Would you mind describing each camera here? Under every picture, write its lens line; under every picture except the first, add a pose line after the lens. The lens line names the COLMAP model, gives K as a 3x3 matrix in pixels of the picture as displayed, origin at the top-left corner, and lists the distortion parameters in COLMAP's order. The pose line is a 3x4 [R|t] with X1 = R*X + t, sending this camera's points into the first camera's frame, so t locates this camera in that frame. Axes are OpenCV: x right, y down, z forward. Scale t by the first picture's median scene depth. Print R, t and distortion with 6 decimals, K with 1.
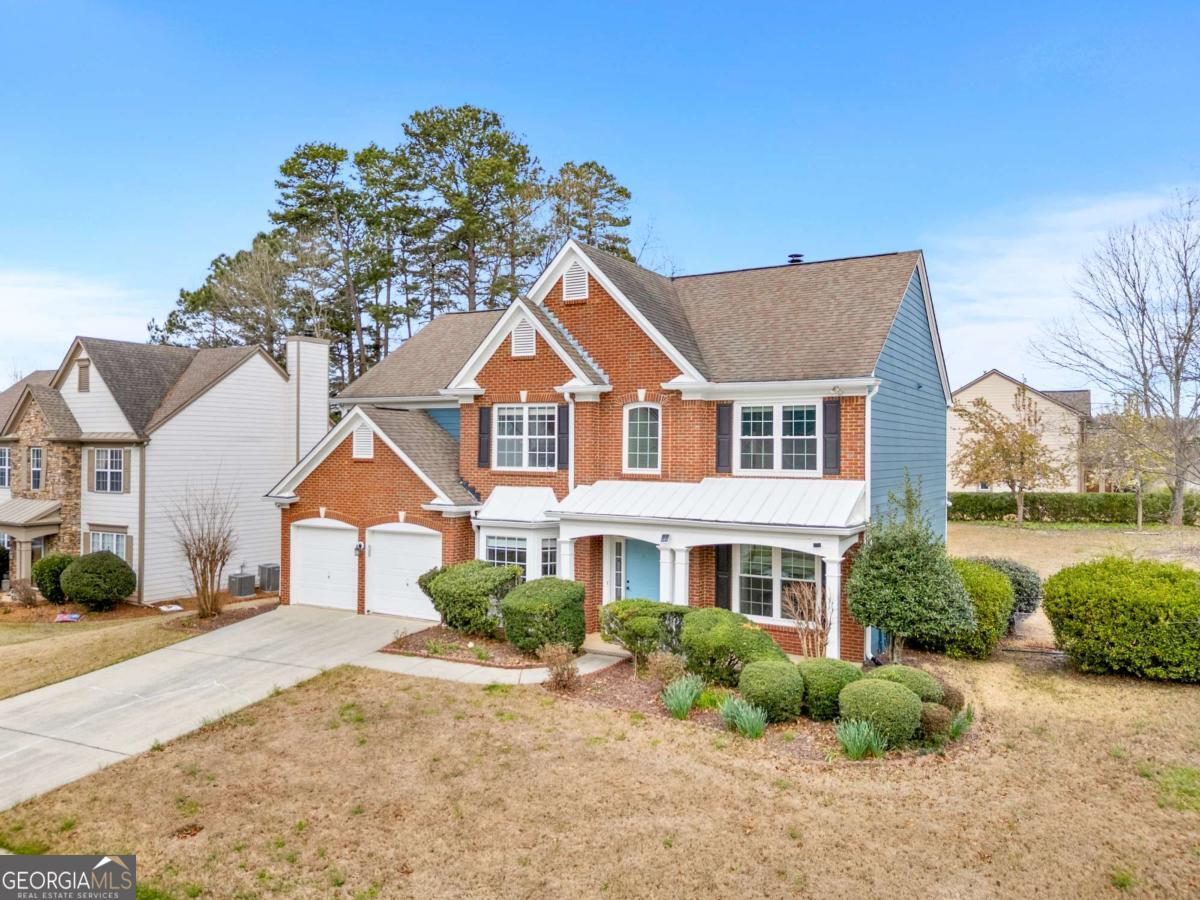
lens RADIAL K [[907.6, 0, 600.1], [0, 907.6, 443.6], [0, 0, 1]] dist [0.032051, -0.010180]
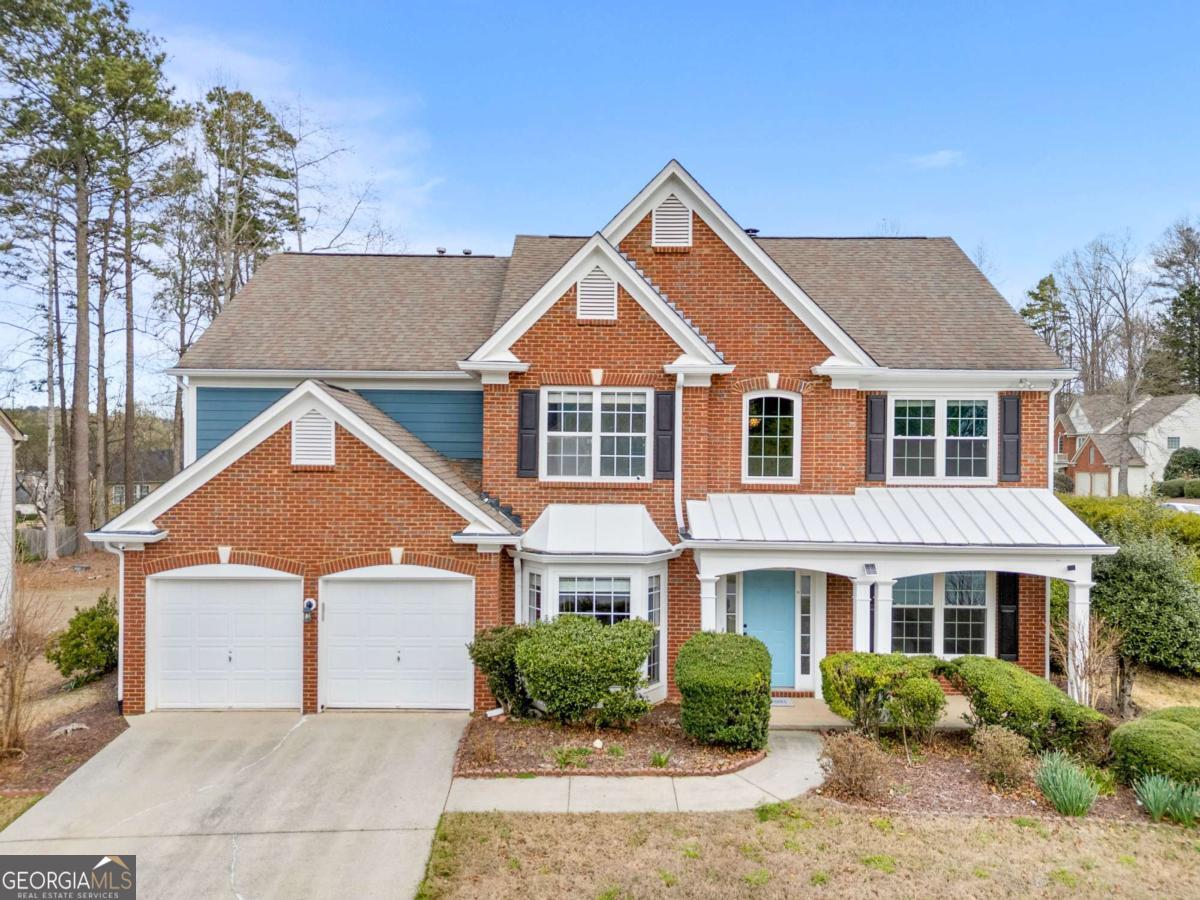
lens RADIAL K [[907.6, 0, 599.0], [0, 907.6, 458.3], [0, 0, 1]] dist [0.032051, -0.010180]
pose [[0.863983, -0.003758, 0.503507, -0.451247], [-0.005723, 0.999834, 0.017282, -0.000682], [-0.503488, -0.017813, 0.863818, 0.398971]]
